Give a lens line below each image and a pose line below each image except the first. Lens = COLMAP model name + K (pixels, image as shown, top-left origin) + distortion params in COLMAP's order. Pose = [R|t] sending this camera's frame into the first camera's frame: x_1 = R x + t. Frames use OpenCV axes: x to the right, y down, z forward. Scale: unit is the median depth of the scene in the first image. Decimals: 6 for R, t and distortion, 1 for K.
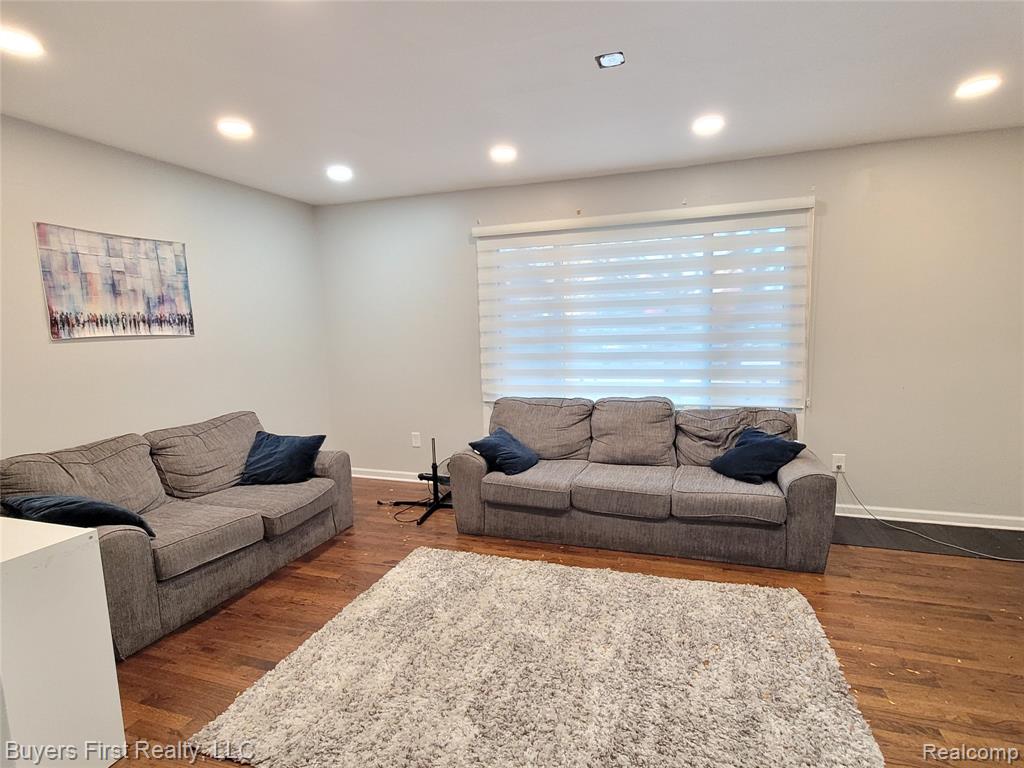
lens RADIAL K [[542.2, 0, 512.9], [0, 542.2, 385.7], [0, 0, 1]] dist [0.000619, 0.000118]
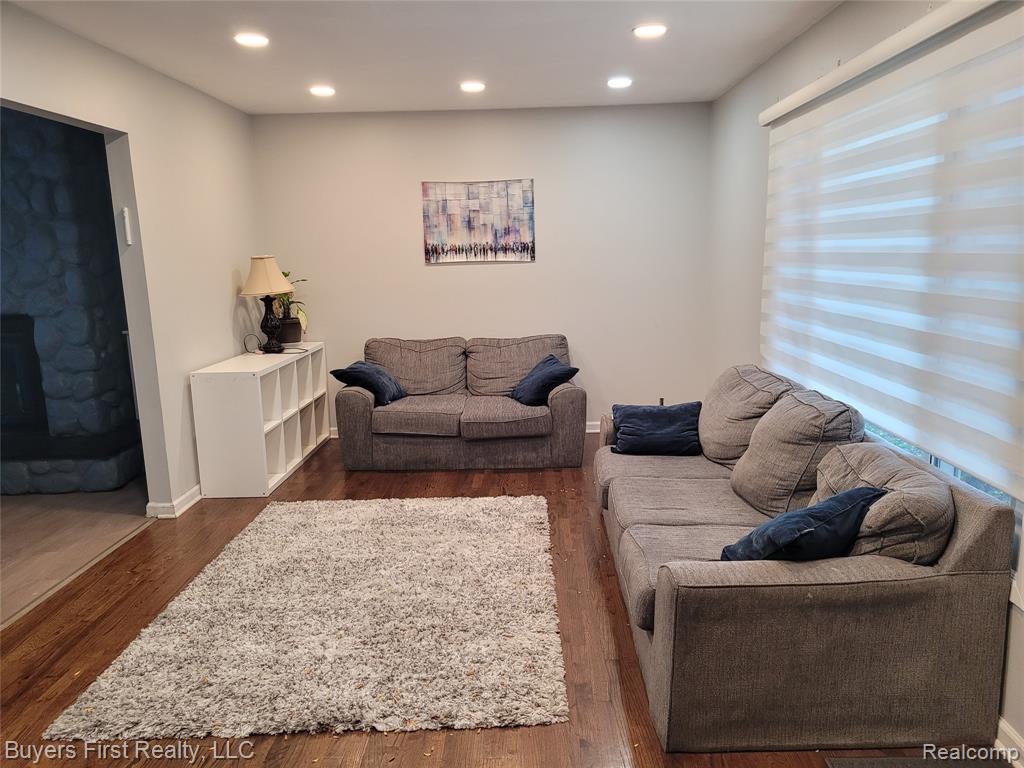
lens RADIAL K [[766.0, 0, 511.7], [0, 766.0, 383.8], [0, 0, 1]] dist [0.002778, 0.000316]
pose [[0.290929, 0.182336, -0.939209, 1.049743], [-0.092309, 0.982441, 0.162135, -0.108510], [0.952281, 0.039528, 0.302652, 0.544256]]
